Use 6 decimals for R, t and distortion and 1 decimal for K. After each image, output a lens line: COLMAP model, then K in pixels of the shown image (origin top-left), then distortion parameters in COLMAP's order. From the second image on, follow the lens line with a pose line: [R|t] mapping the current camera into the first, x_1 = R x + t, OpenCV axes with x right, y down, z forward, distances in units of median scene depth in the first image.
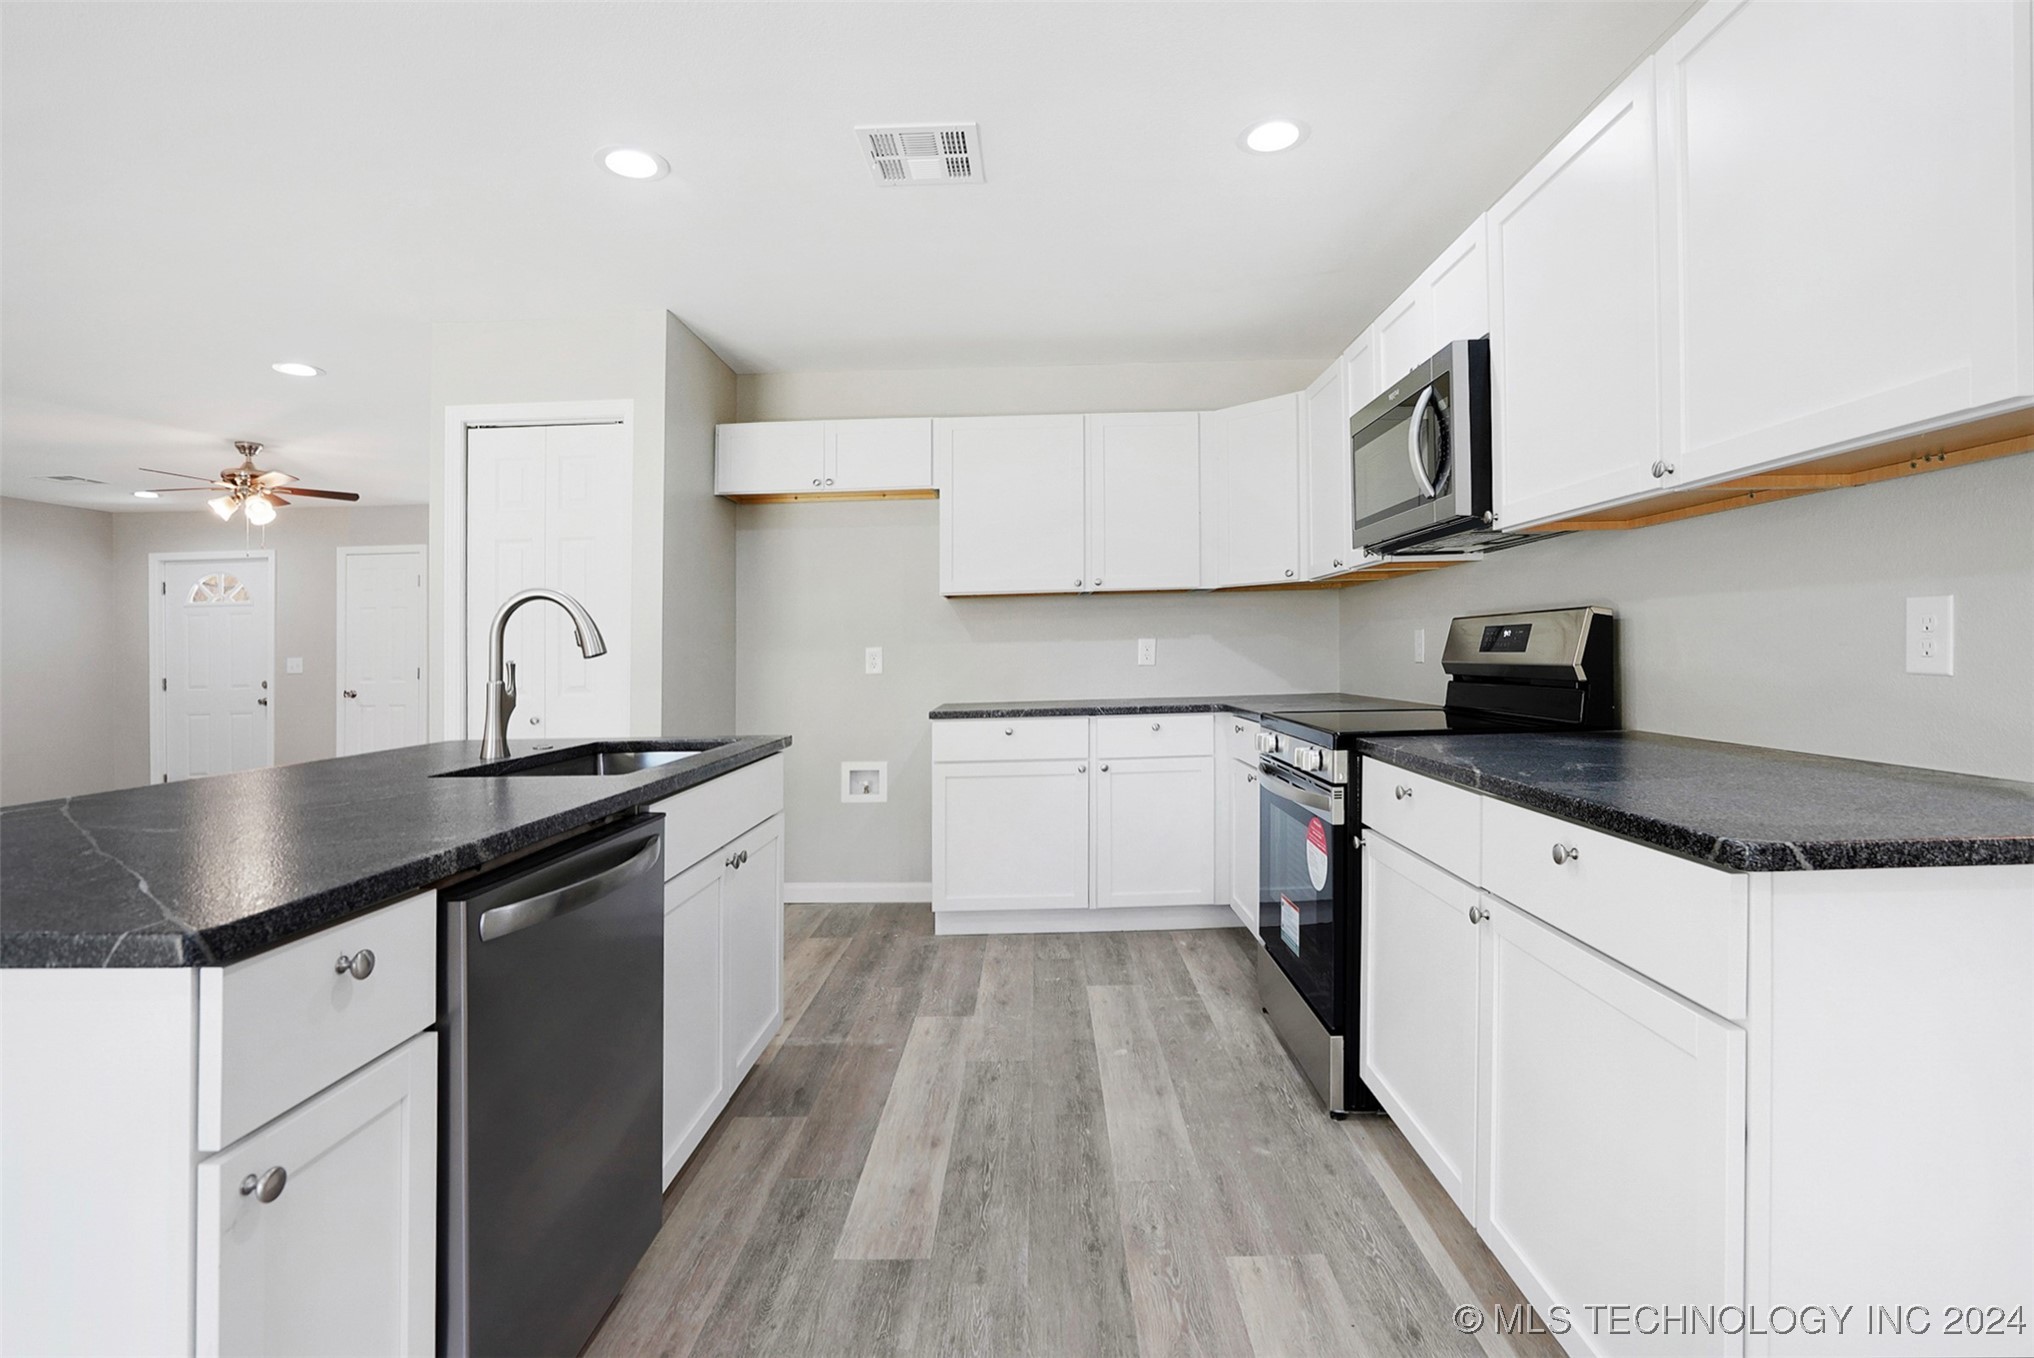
lens RADIAL K [[933.3, 0, 1074.0], [0, 933.3, 652.7], [0, 0, 1]] dist [-0.091738, 0.027721]
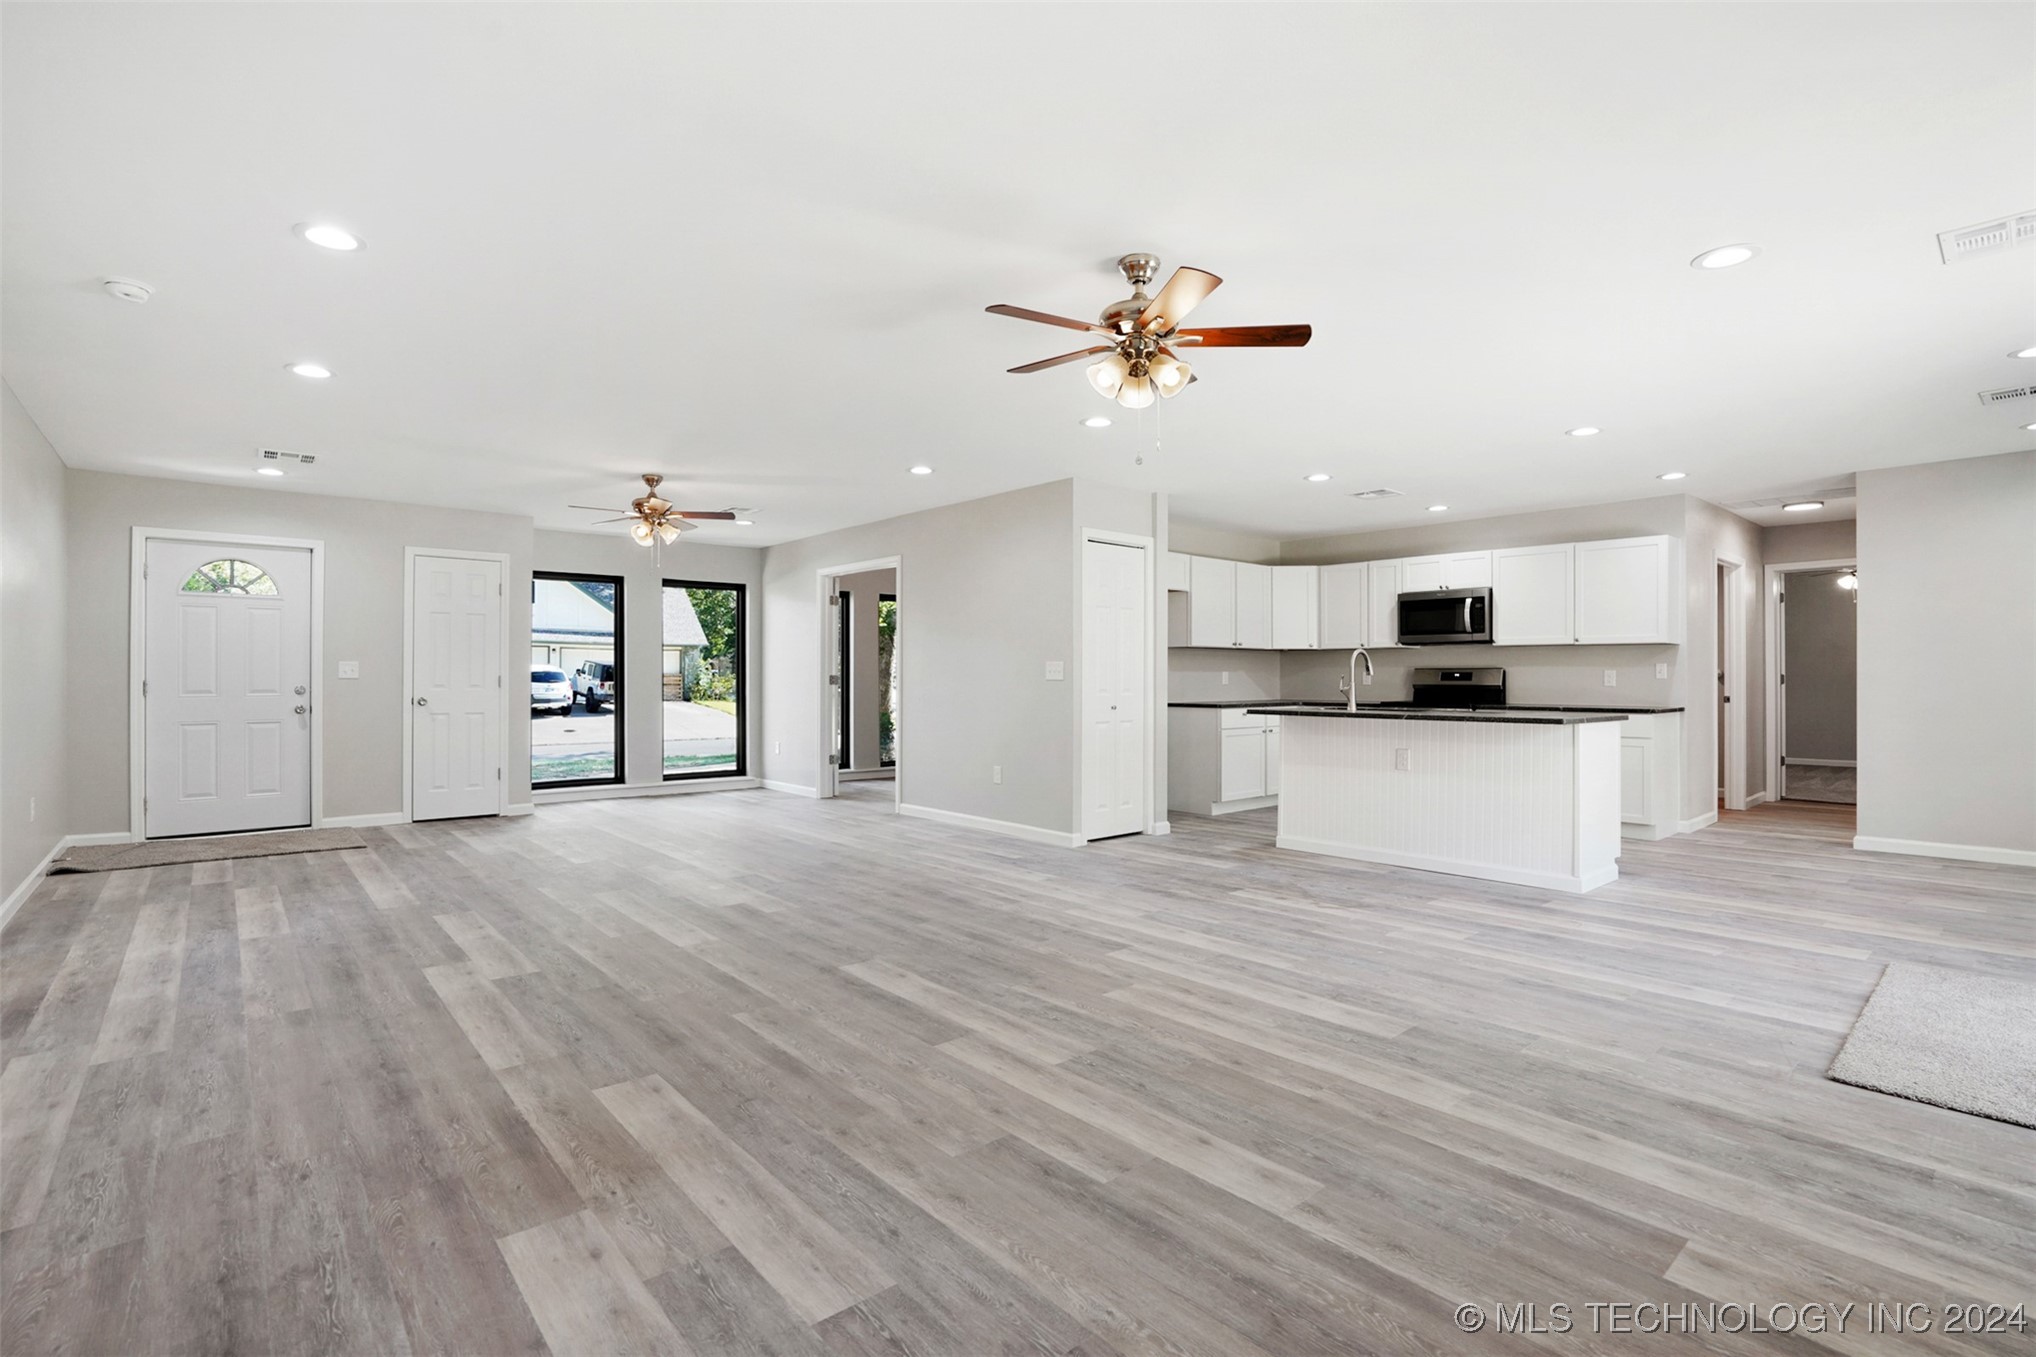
lens RADIAL K [[953.6, 0, 1024.2], [0, 953.6, 724.1], [0, 0, 1]] dist [-0.061725, 0.028535]
pose [[0.782917, -0.002687, 0.622121, -3.241398], [-0.020193, 0.999354, 0.029730, 0.095704], [-0.621799, -0.035838, 0.782356, -0.688888]]
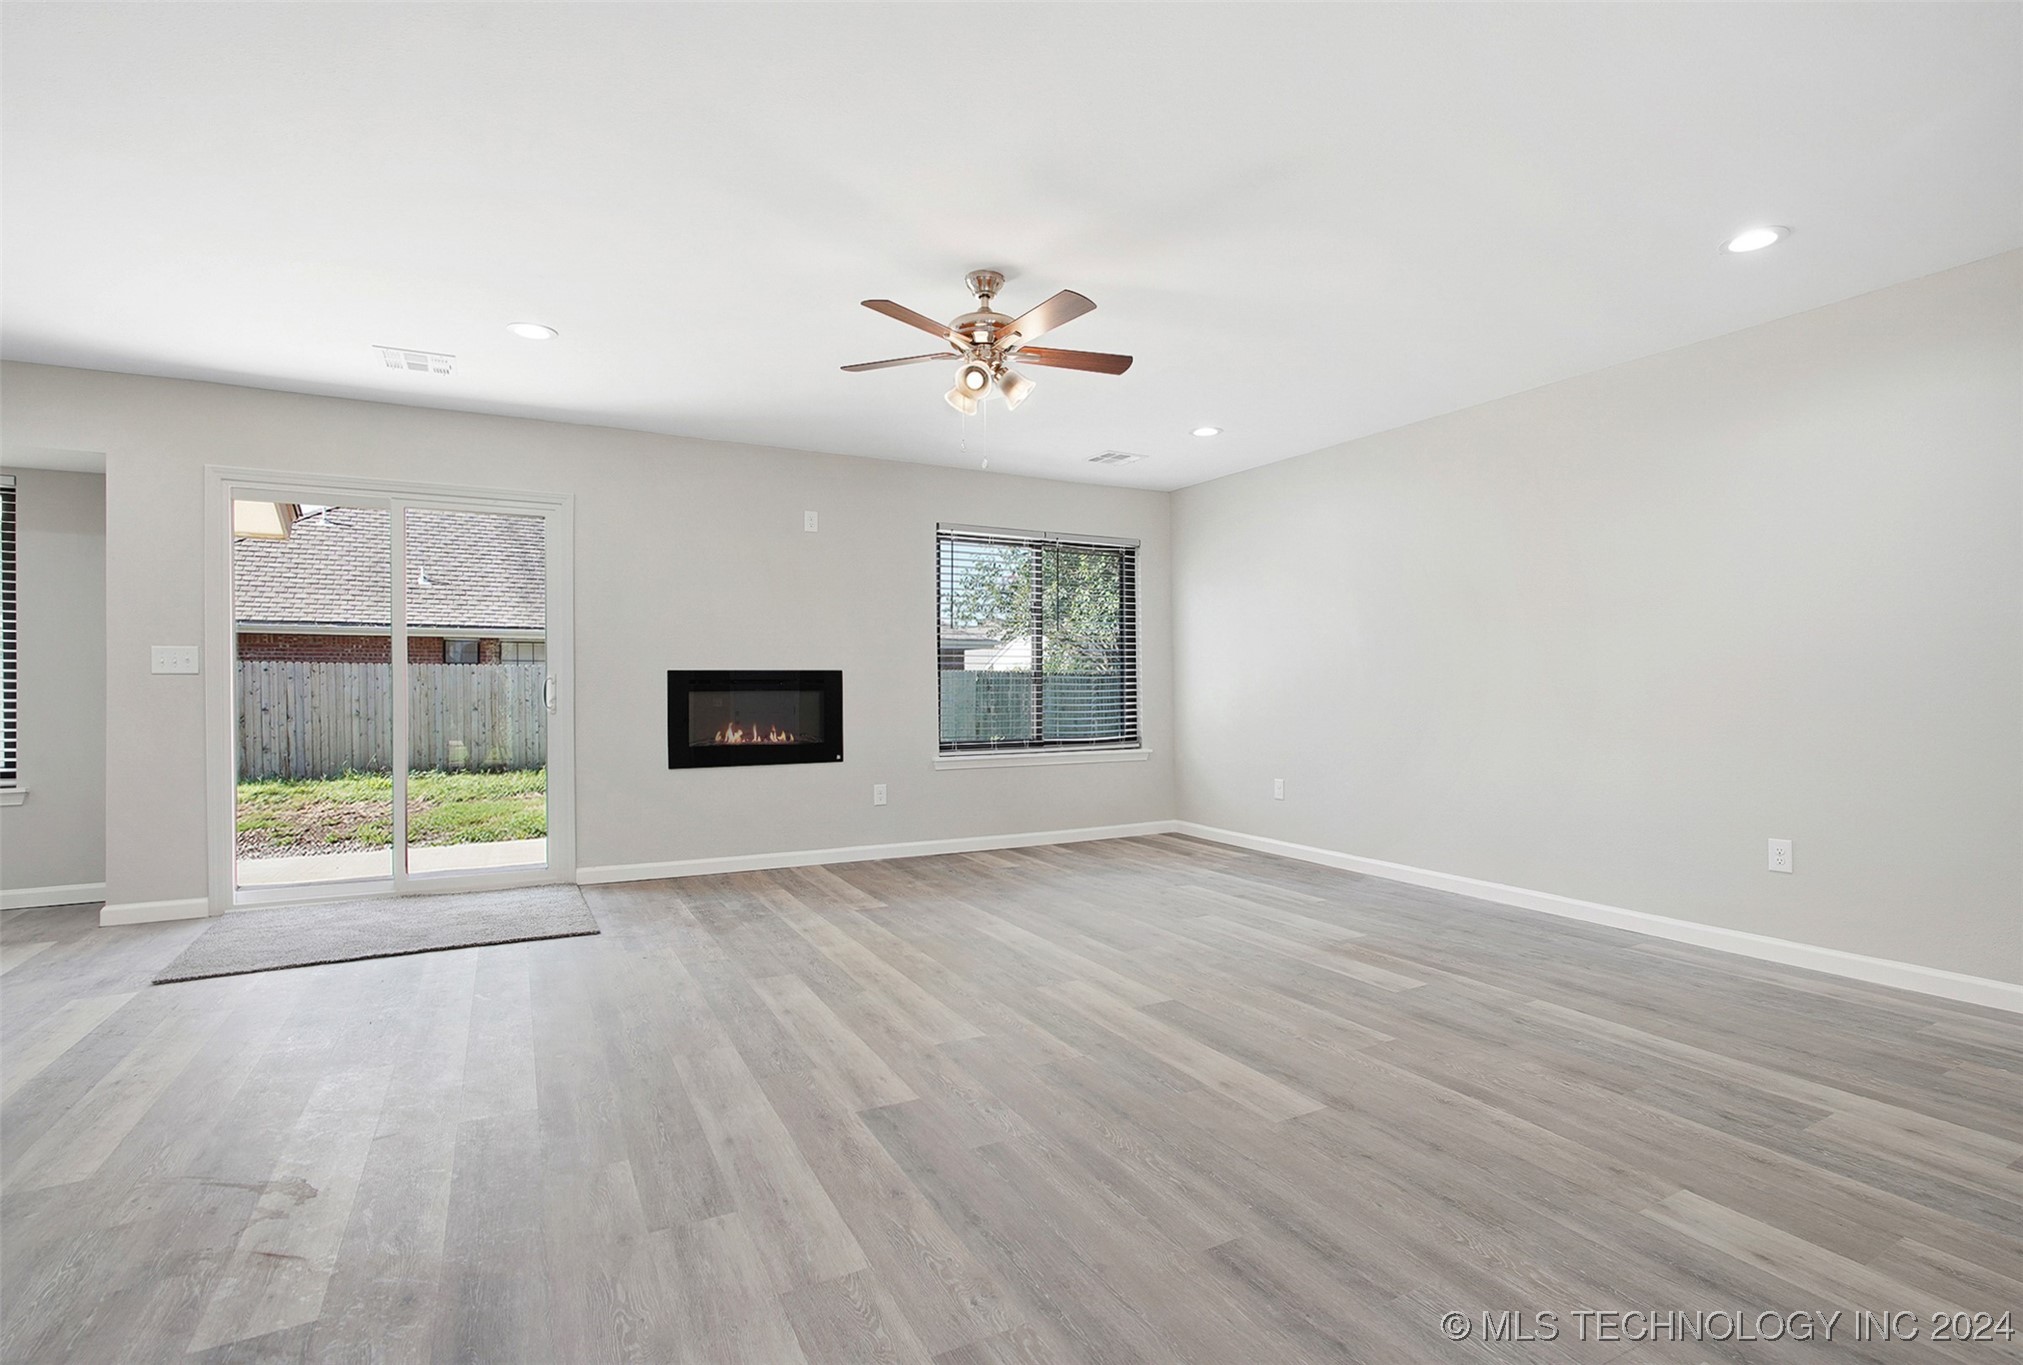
lens RADIAL K [[966.2, 0, 1015.2], [0, 966.2, 749.9], [0, 0, 1]] dist [-0.064723, 0.026124]
pose [[-0.902214, 0.057089, -0.427493, -1.561679], [0.024617, 0.996401, 0.081110, 0.058654], [0.430585, 0.062655, -0.900373, 1.794477]]
